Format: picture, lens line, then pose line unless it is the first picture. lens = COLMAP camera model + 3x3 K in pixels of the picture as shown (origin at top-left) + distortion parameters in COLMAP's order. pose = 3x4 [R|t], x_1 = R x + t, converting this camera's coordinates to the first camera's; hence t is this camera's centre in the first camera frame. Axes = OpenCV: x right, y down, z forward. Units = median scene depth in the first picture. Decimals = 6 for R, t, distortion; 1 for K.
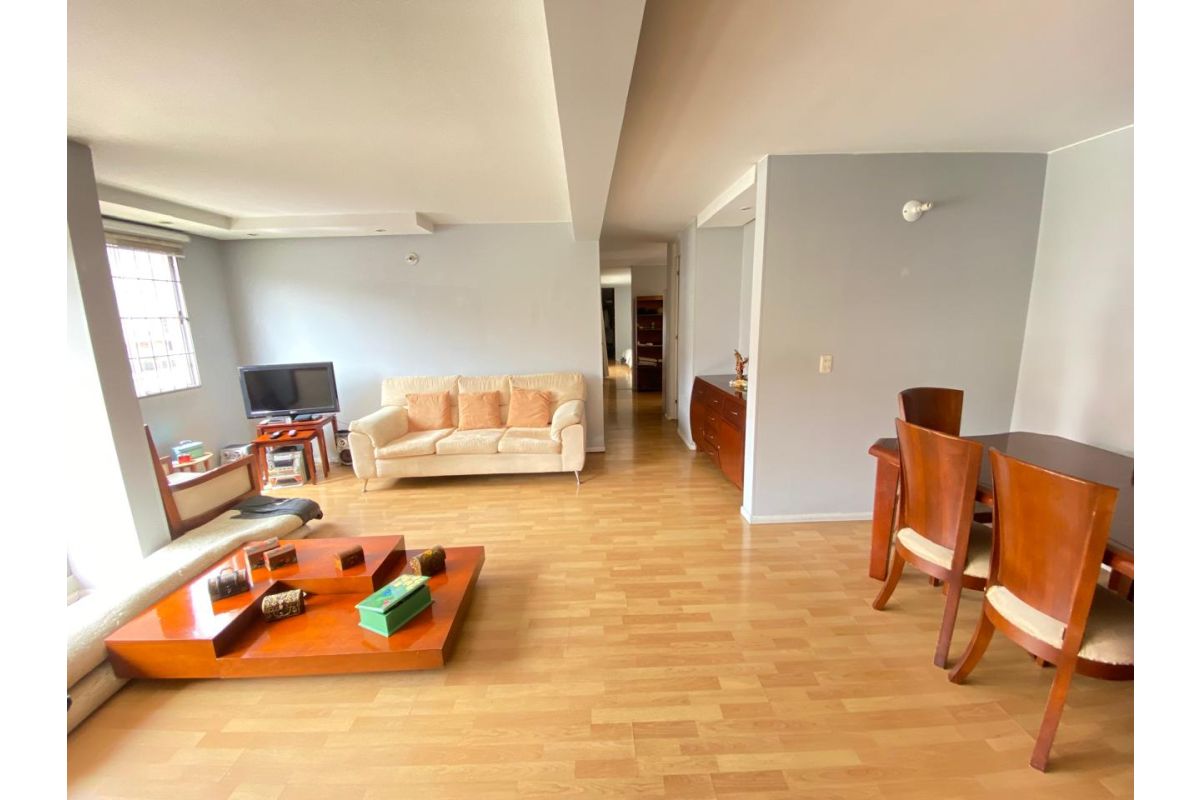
lens RADIAL K [[435.2, 0, 598.6], [0, 435.2, 397.1], [0, 0, 1]] dist [0.001395, -0.003779]
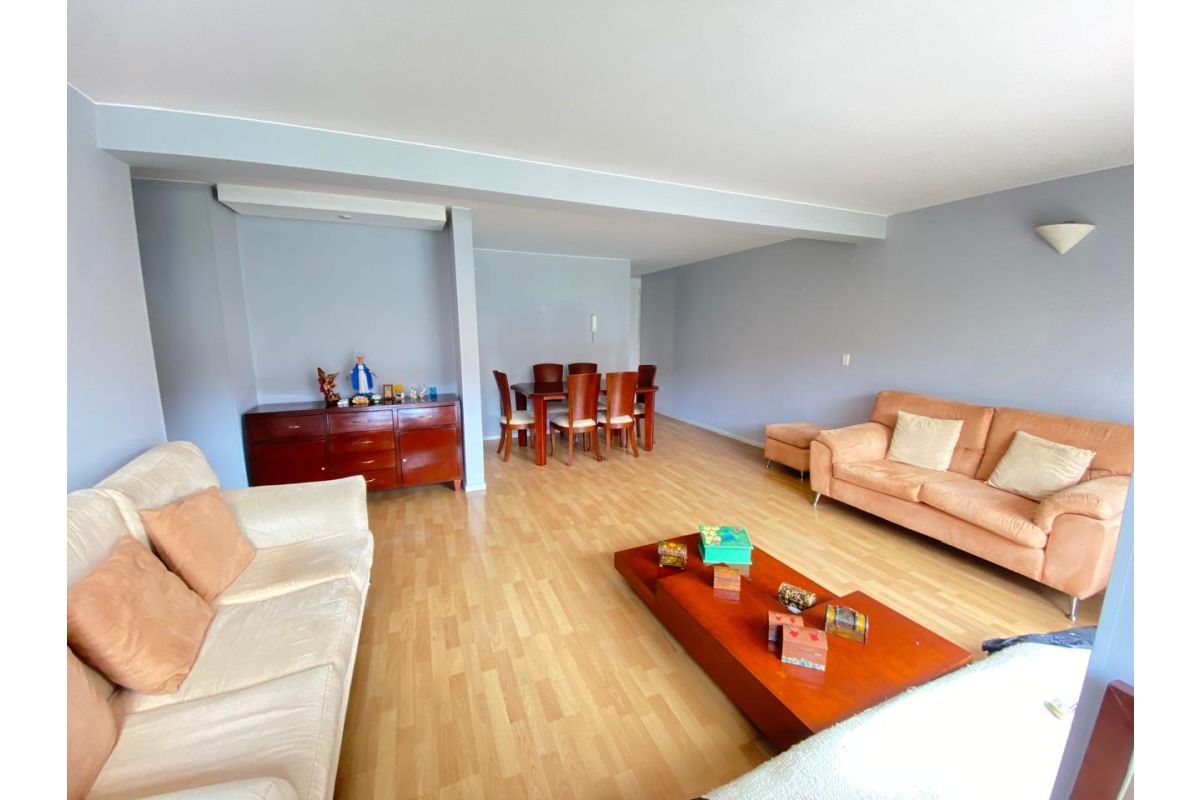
lens RADIAL K [[435.2, 0, 605.3], [0, 435.2, 391.0], [0, 0, 1]] dist [0.001395, -0.003779]
pose [[-0.388786, -0.102156, 0.915647, -0.753465], [0.186640, 0.964495, 0.186854, -0.129818], [-0.902226, 0.243543, -0.355915, 0.865241]]
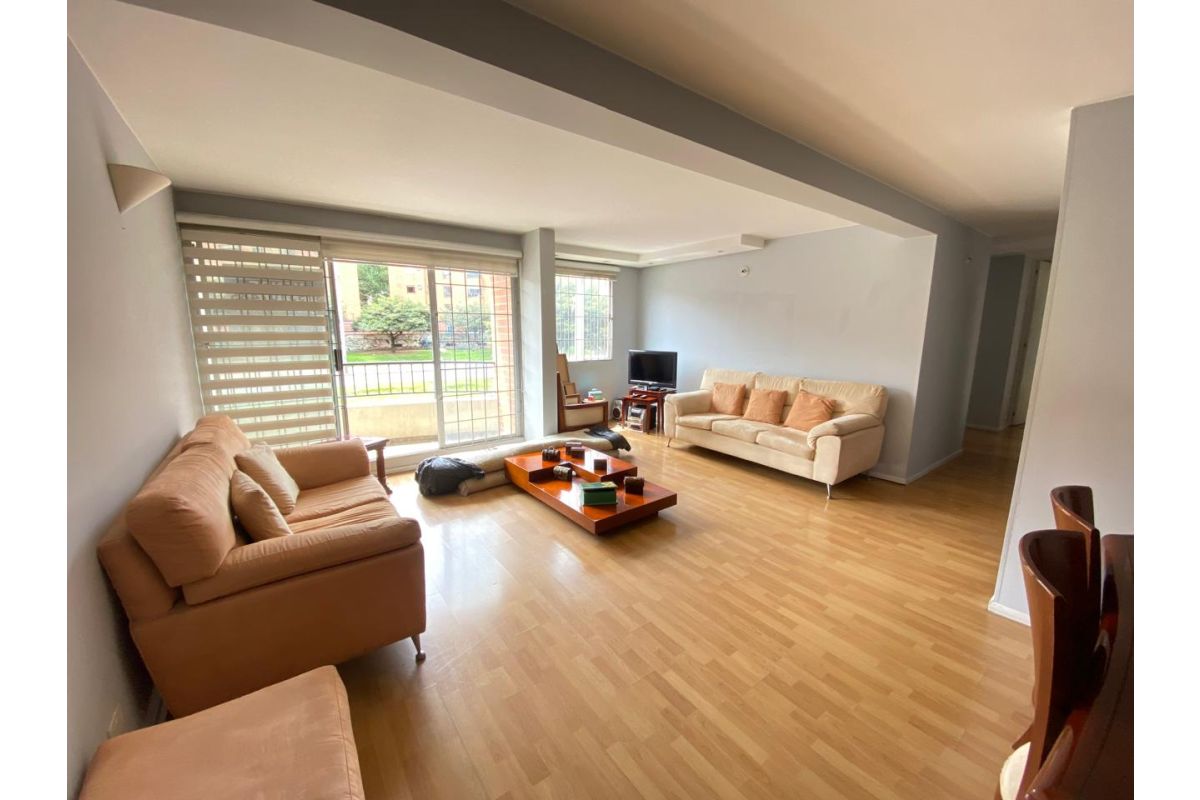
lens RADIAL K [[435.2, 0, 591.8], [0, 435.2, 388.1], [0, 0, 1]] dist [0.001395, -0.003779]
pose [[0.567007, 0.151938, -0.809579, 0.406431], [-0.176186, 0.982466, 0.060988, -0.003784], [0.804650, 0.108056, 0.583834, -0.003078]]
